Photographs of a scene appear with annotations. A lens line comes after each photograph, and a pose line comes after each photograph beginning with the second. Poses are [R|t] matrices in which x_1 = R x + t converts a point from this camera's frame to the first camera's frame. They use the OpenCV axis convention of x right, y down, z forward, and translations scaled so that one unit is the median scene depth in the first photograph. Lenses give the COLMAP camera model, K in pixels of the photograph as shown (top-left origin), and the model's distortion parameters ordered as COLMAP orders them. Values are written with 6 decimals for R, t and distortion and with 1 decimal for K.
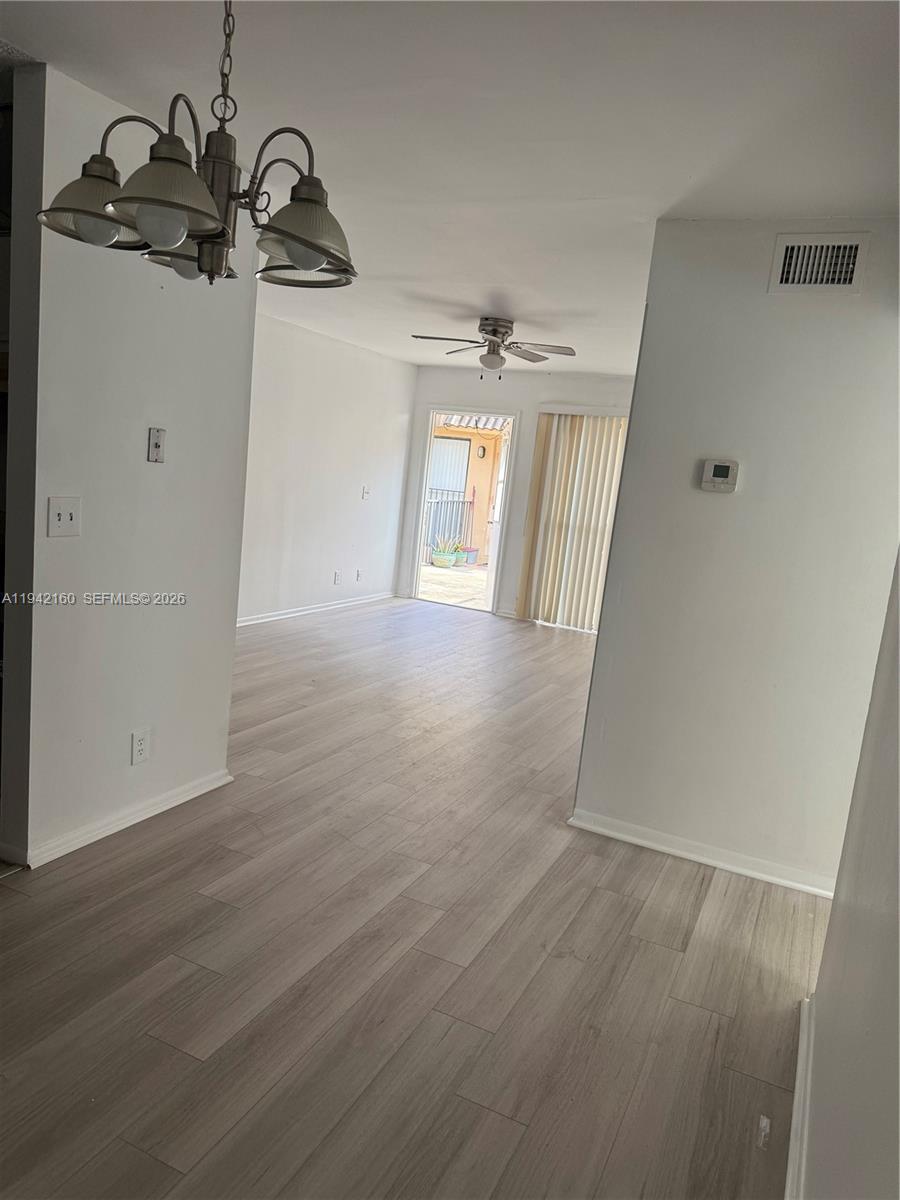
lens RADIAL K [[847.4, 0, 445.8], [0, 847.4, 604.6], [0, 0, 1]] dist [0.166373, -0.000357]
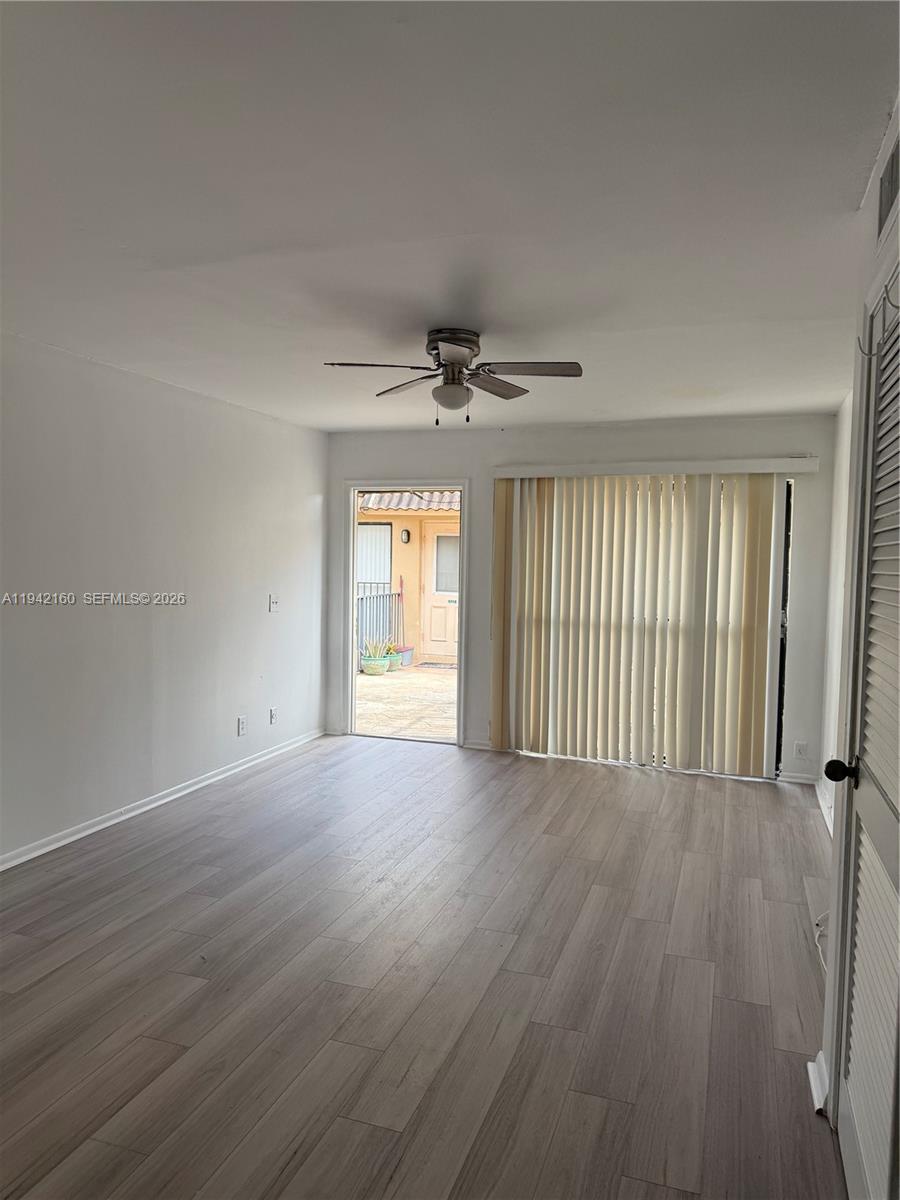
lens RADIAL K [[847.4, 0, 445.8], [0, 847.4, 604.6], [0, 0, 1]] dist [0.166373, -0.000357]
pose [[0.990016, -0.097877, 0.101428, -0.021166], [0.107195, 0.990074, -0.090895, -0.047868], [-0.091525, 0.100860, 0.990682, 0.257483]]
